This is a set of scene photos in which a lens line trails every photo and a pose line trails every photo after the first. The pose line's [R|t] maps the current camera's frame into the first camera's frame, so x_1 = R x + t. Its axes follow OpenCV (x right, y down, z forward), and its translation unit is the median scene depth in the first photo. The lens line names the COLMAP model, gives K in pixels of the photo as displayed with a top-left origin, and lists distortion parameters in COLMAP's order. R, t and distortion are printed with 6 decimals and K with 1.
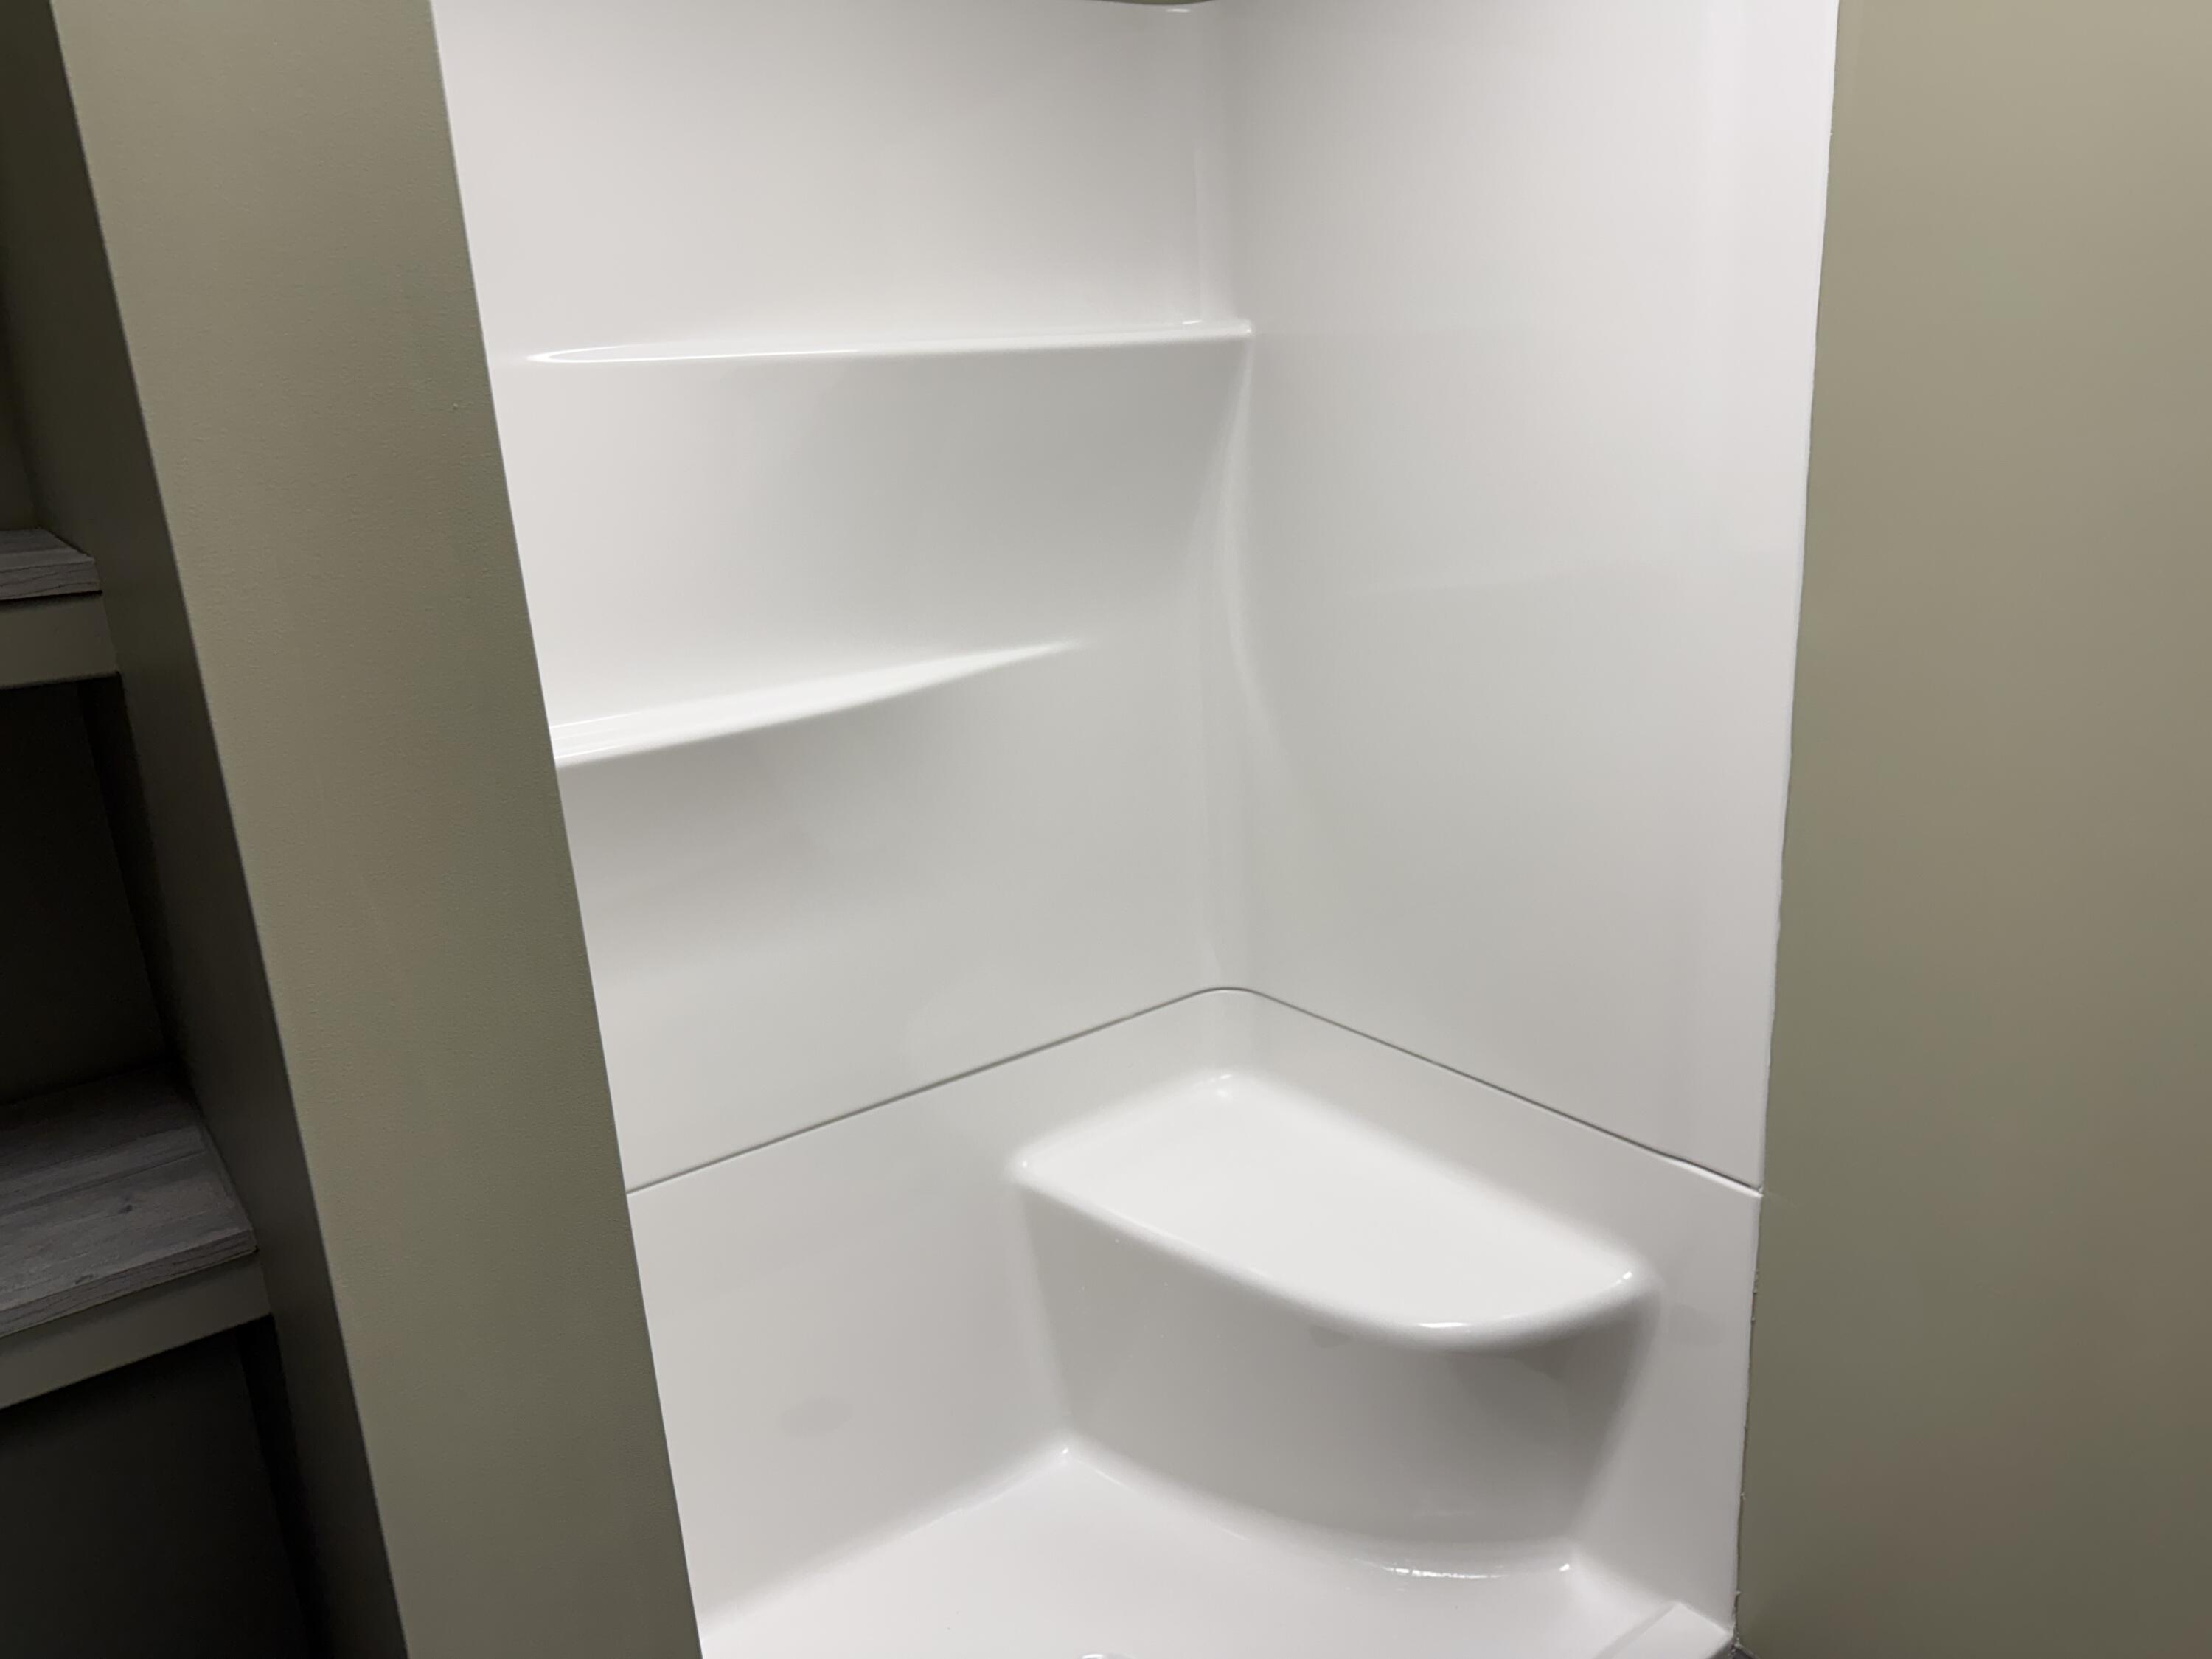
lens RADIAL K [[1531.3, 0, 1106.0], [0, 1531.3, 829.5], [0, 0, 1]] dist [-0.033878, -0.006295]
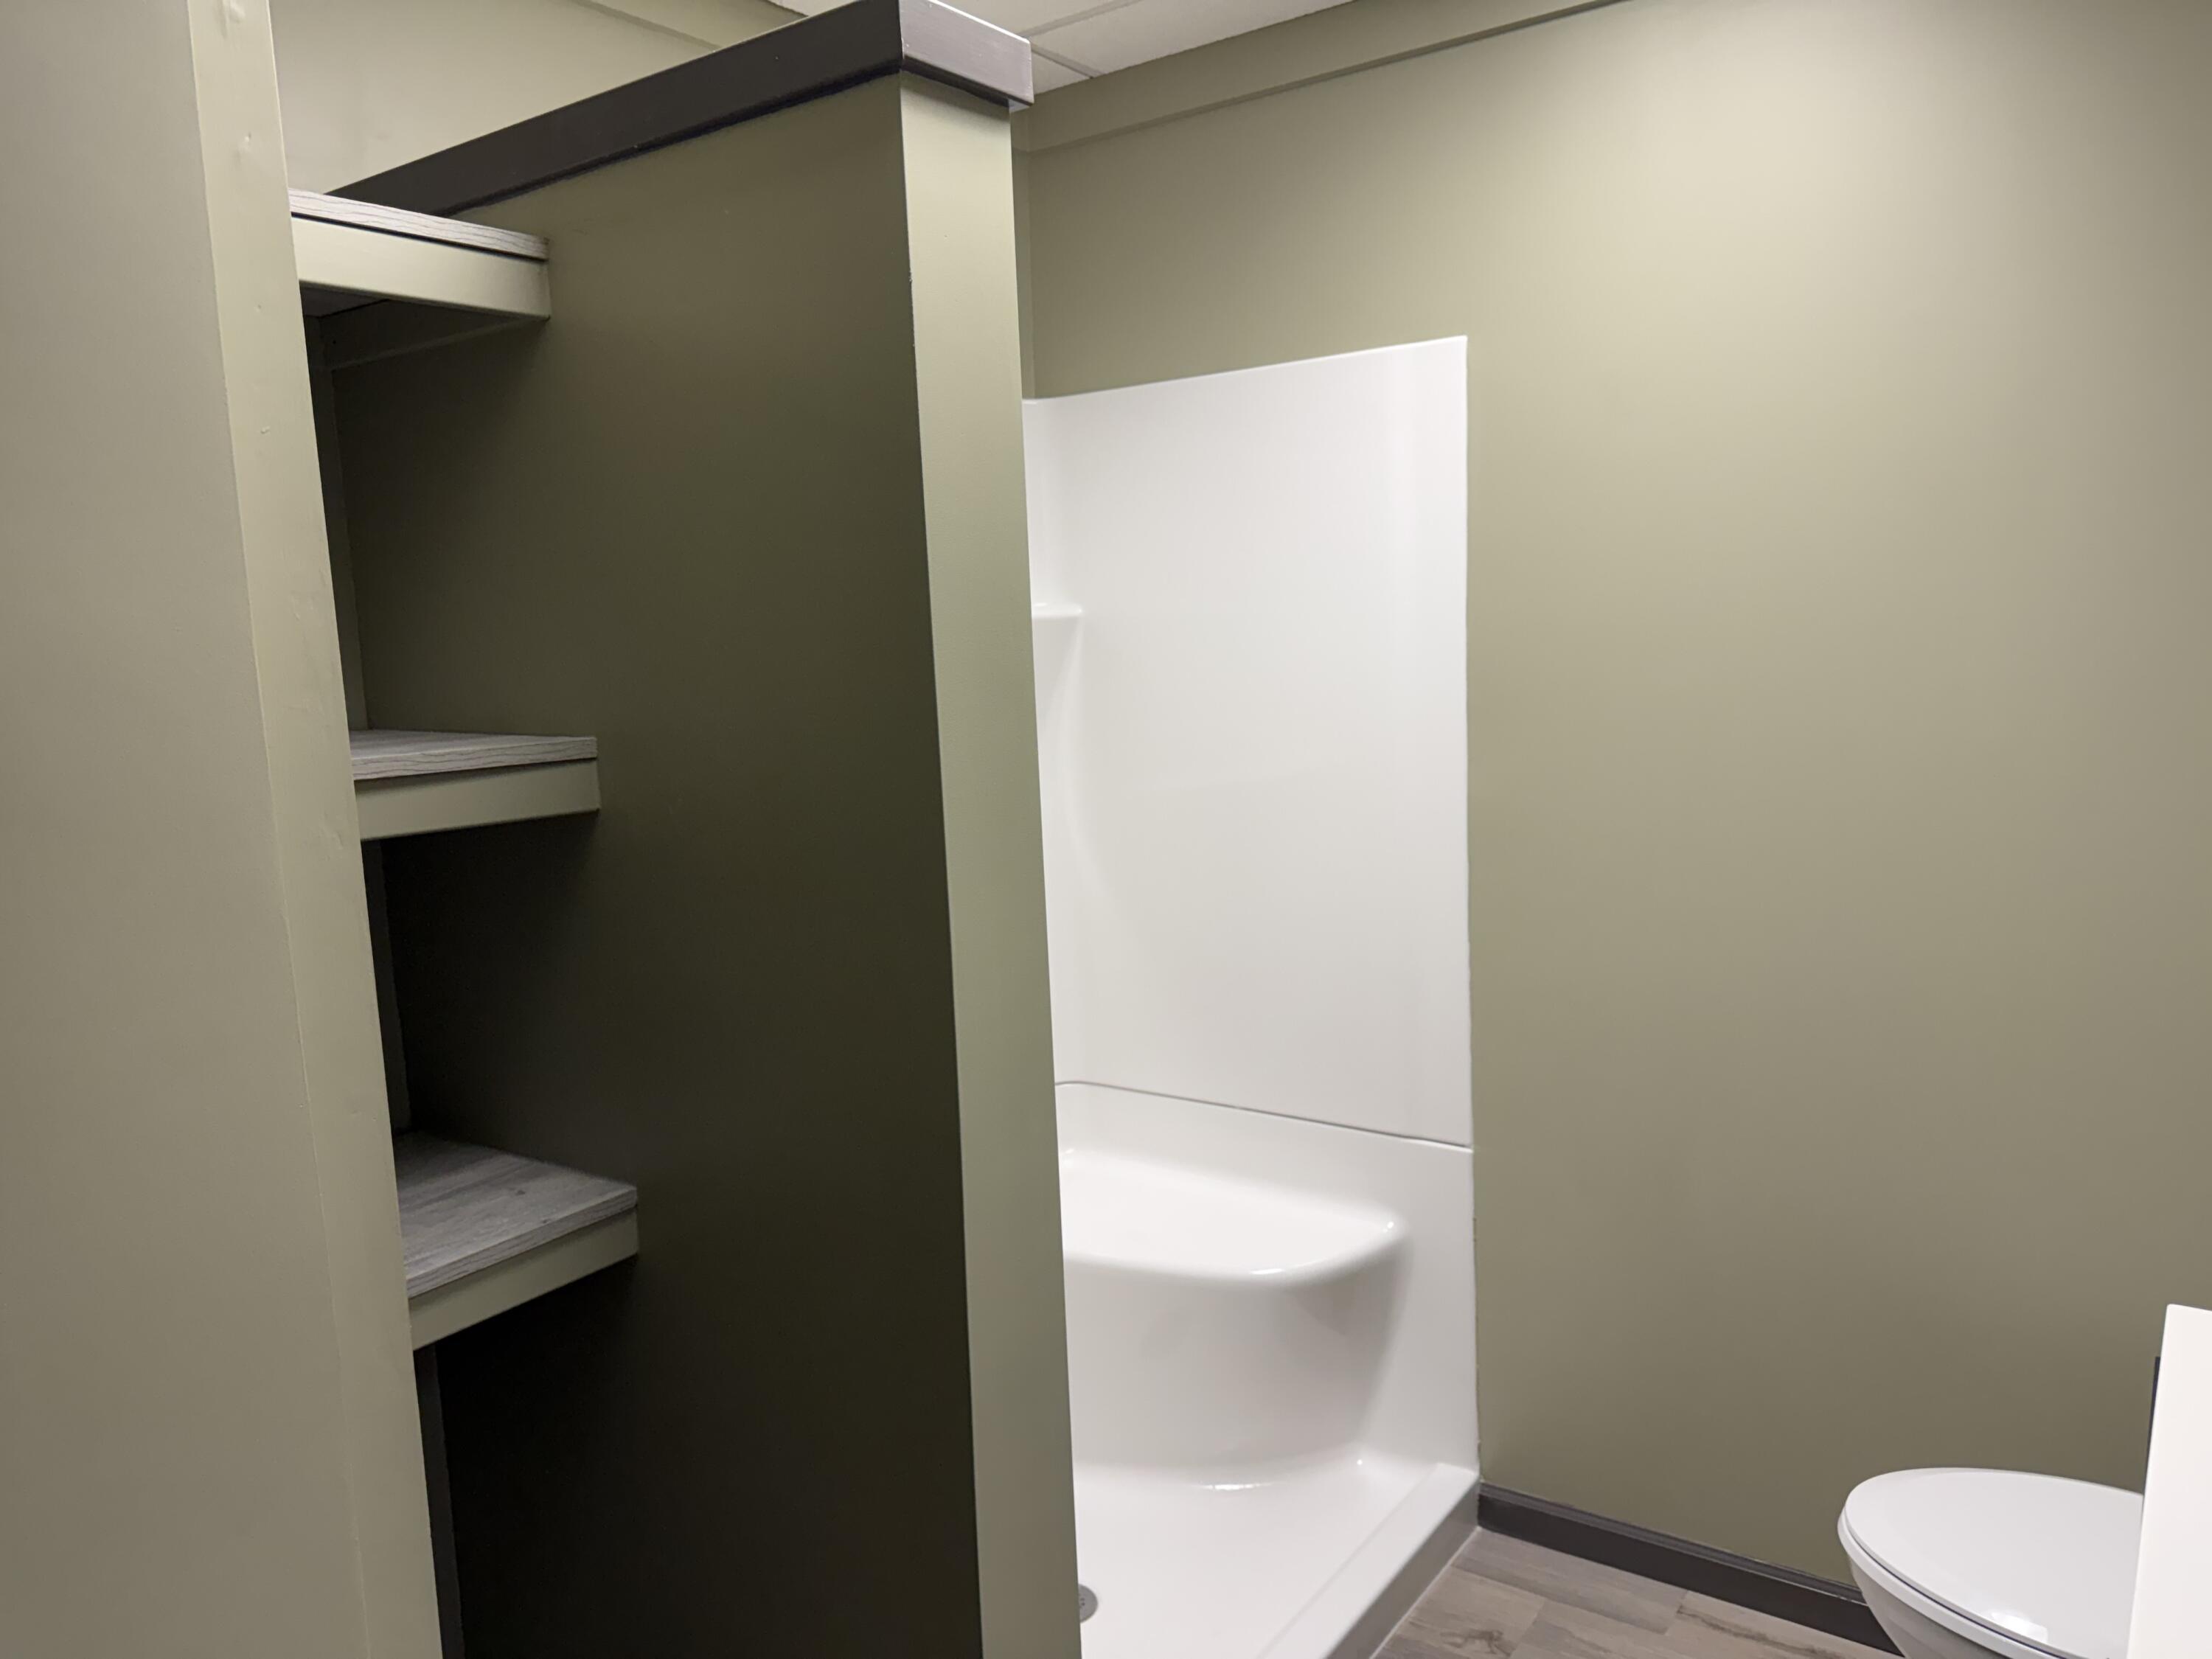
lens RADIAL K [[1567.4, 0, 1106.0], [0, 1567.4, 829.5], [0, 0, 1]] dist [0.011009, -0.017451]
pose [[0.946936, -0.015943, 0.321026, -0.451886], [0.067972, 0.986114, -0.151525, 0.133457], [-0.314153, 0.165305, 0.934870, -0.465134]]
